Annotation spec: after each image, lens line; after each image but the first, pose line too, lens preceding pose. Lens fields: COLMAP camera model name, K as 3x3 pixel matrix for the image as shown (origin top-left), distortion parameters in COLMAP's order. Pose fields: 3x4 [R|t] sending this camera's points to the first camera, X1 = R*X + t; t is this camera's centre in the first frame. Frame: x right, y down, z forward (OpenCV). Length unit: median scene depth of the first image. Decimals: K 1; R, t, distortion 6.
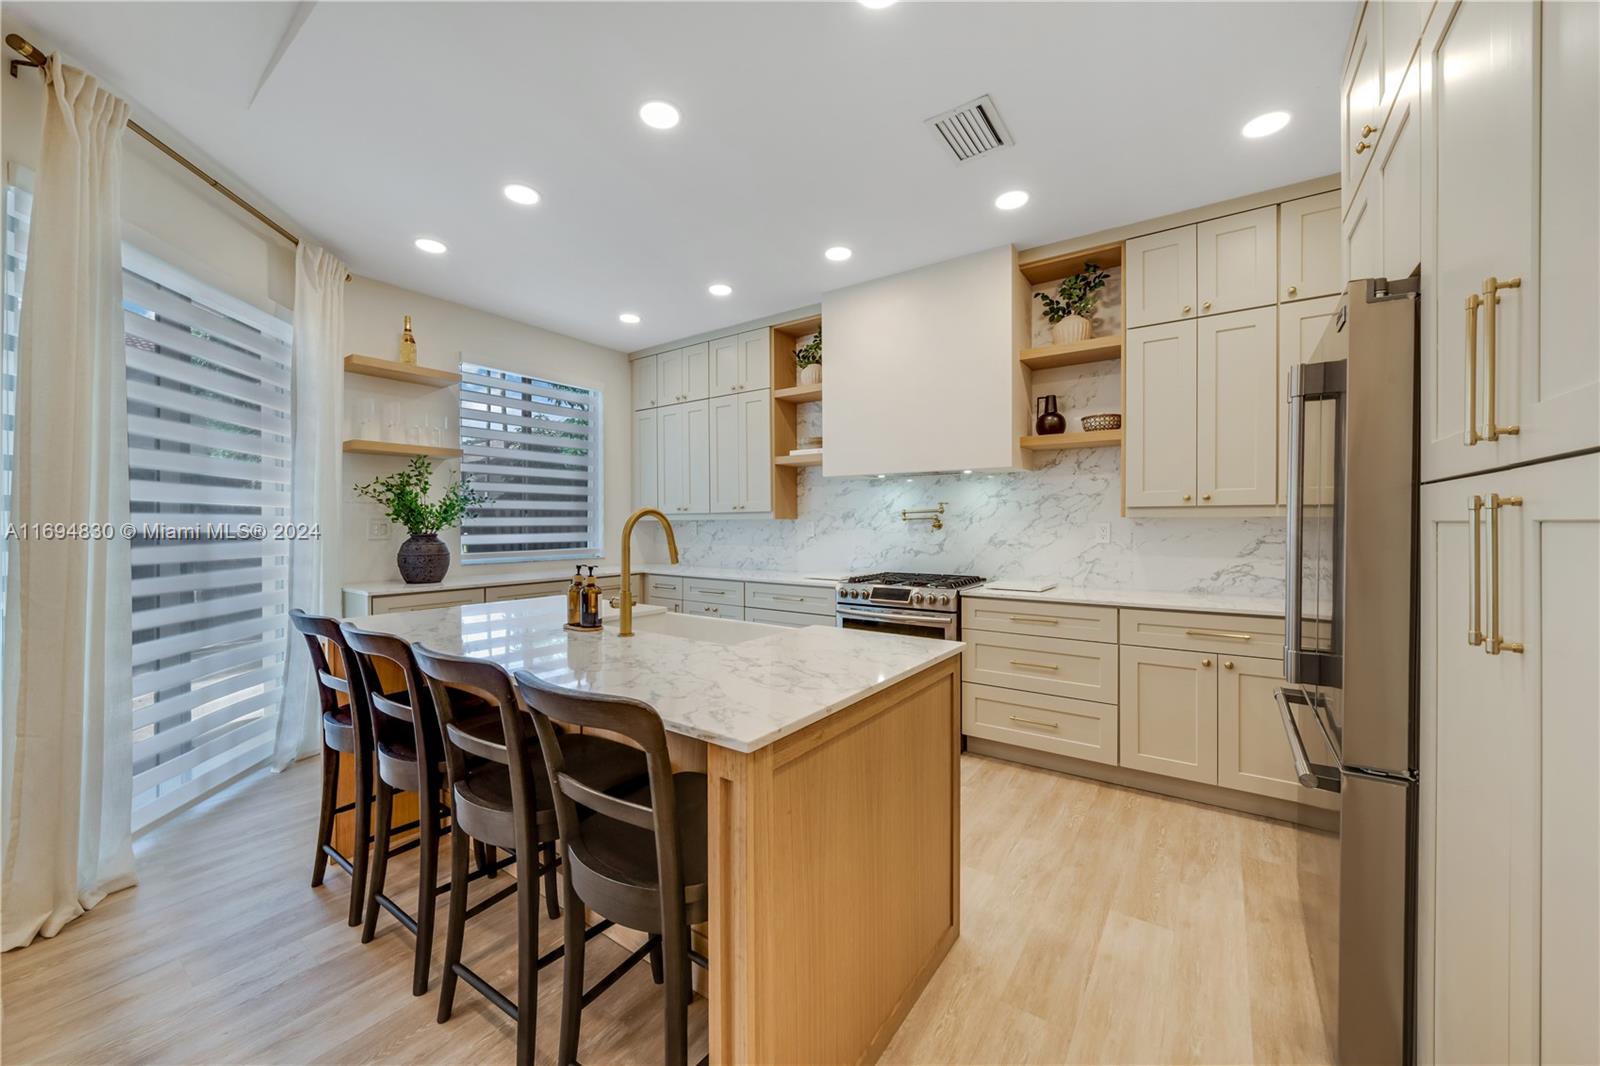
lens RADIAL K [[597.1, 0, 802.2], [0, 597.1, 528.5], [0, 0, 1]] dist [-0.001169, -0.000019]
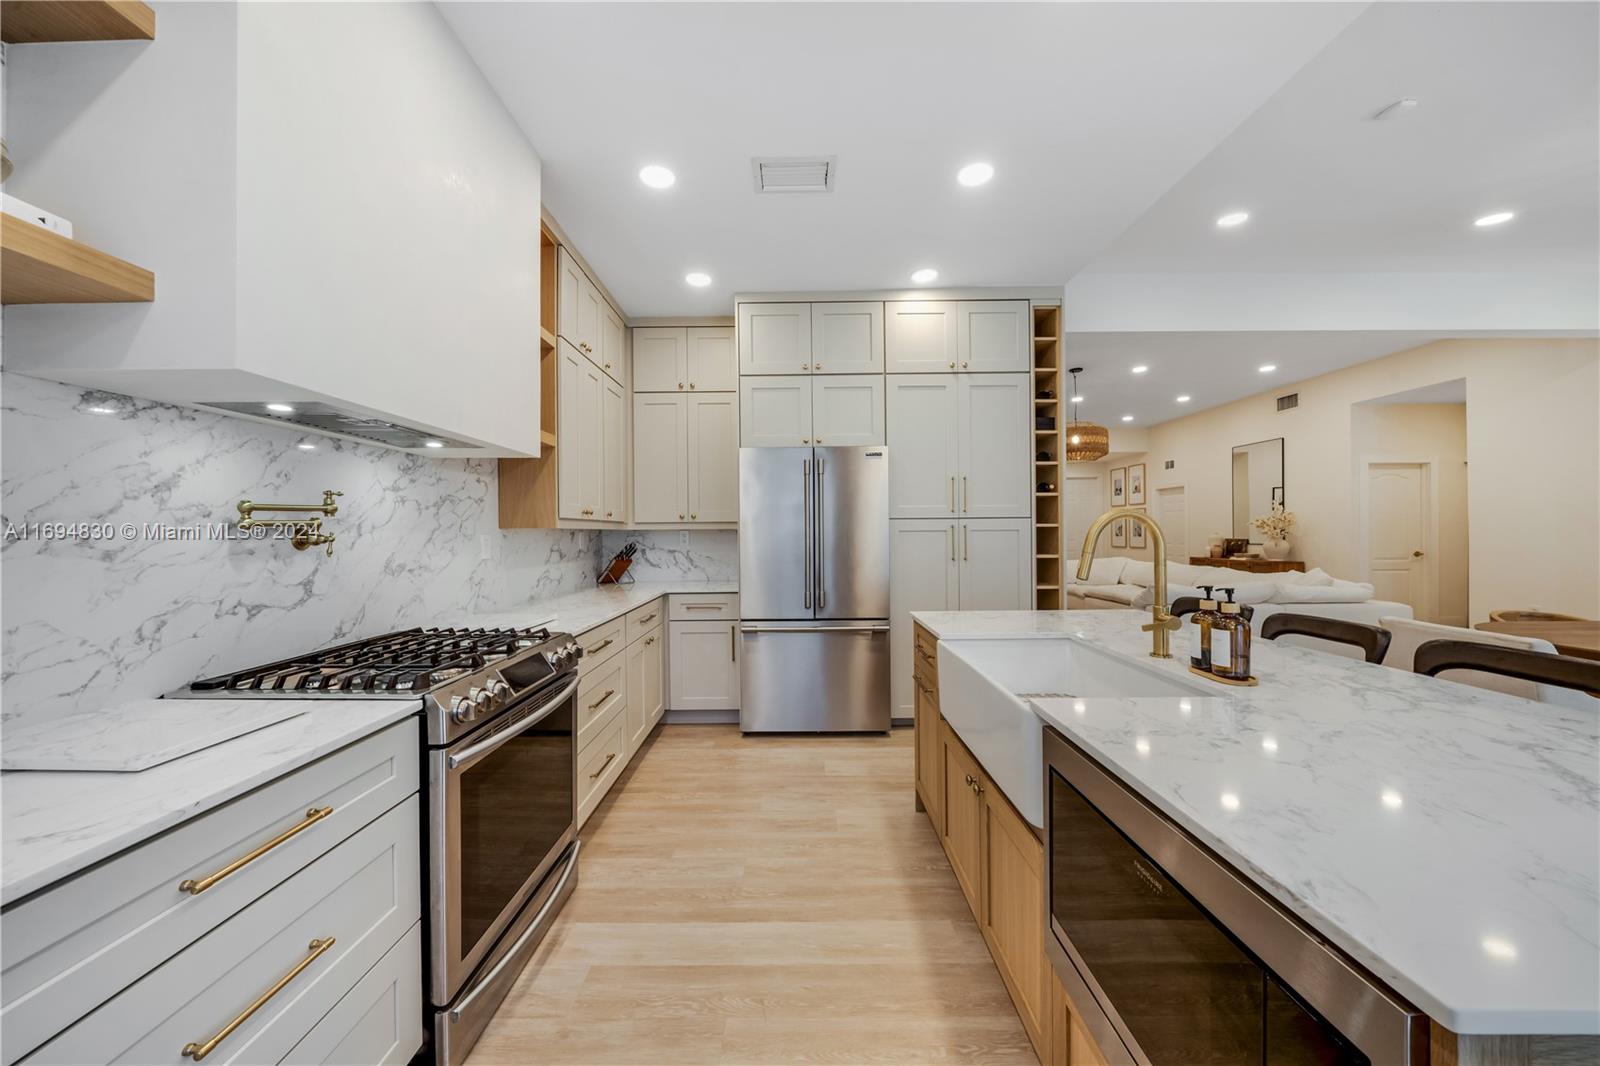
lens RADIAL K [[561.0, 0, 795.0], [0, 561.0, 534.7], [0, 0, 1]] dist [-0.000361, 0.000034]
pose [[-0.566548, 0.003897, 0.824019, -0.361558], [0.016597, 0.999840, 0.006683, -0.007039], [-0.823862, 0.017462, -0.566522, 1.023990]]
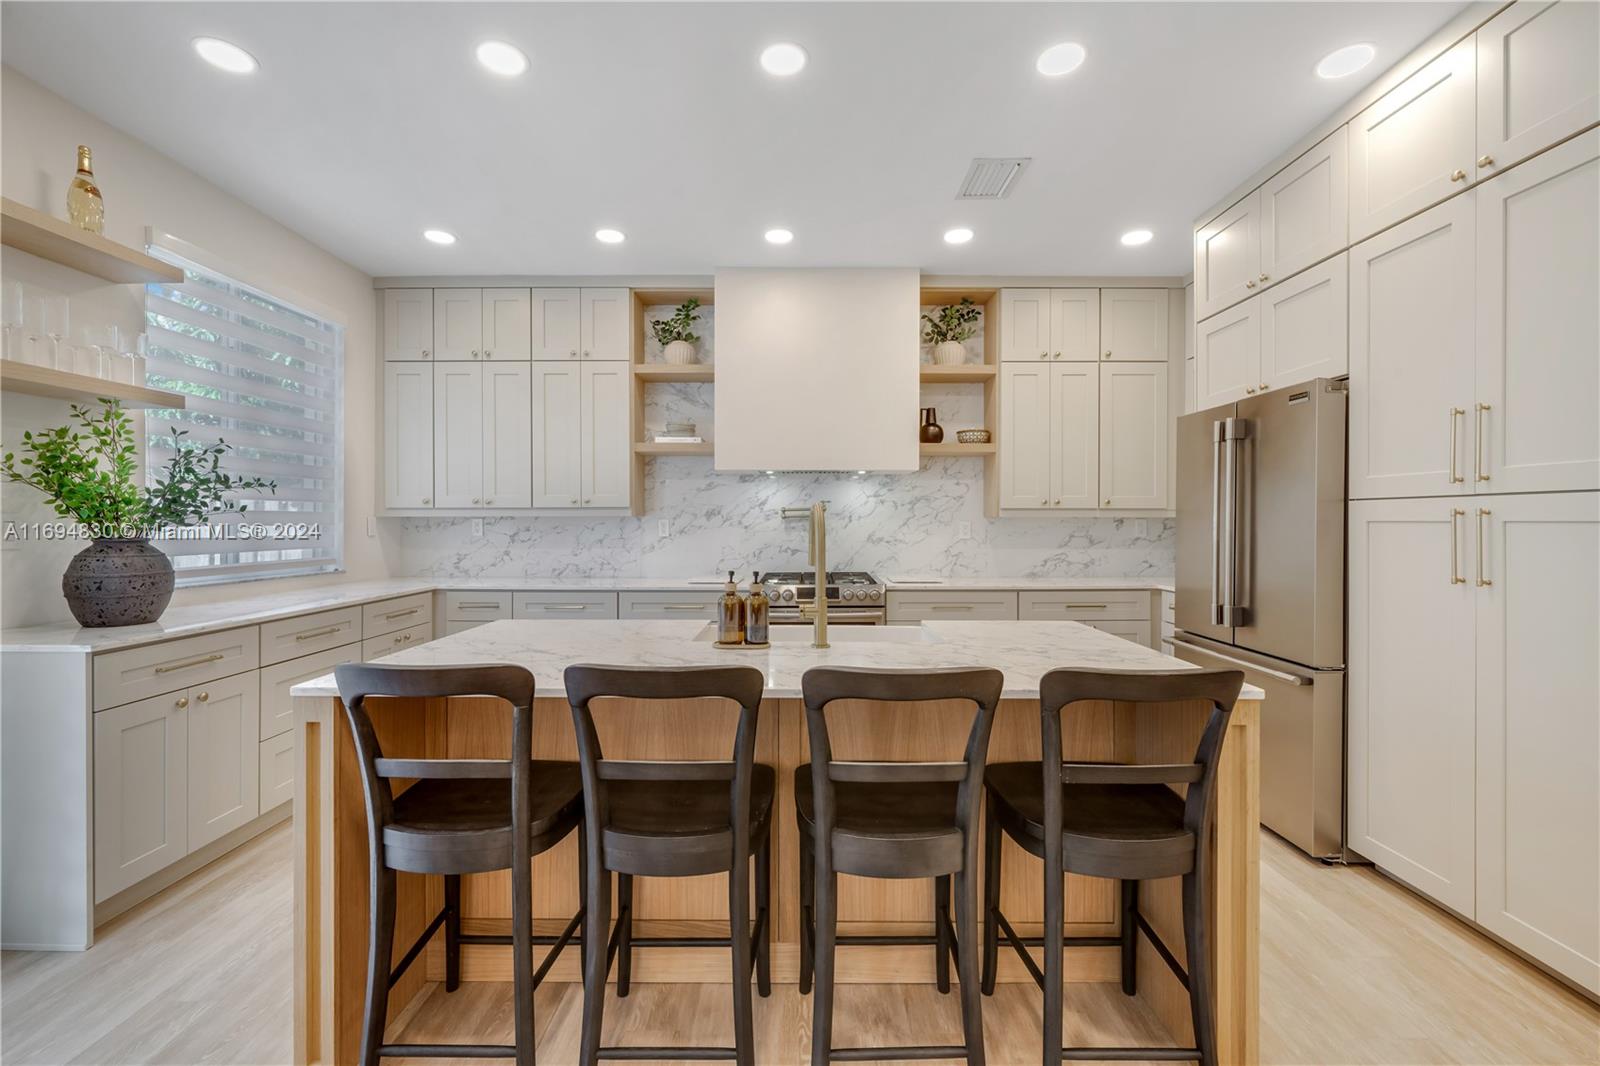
lens RADIAL K [[666.1, 0, 802.5], [0, 666.1, 526.3], [0, 0, 1]] dist [0.002022, 0.000412]
pose [[0.816949, -0.001964, 0.576707, -0.480028], [0.002721, 0.999996, -0.000449, -0.000141], [-0.576704, 0.001936, 0.816951, 0.109485]]
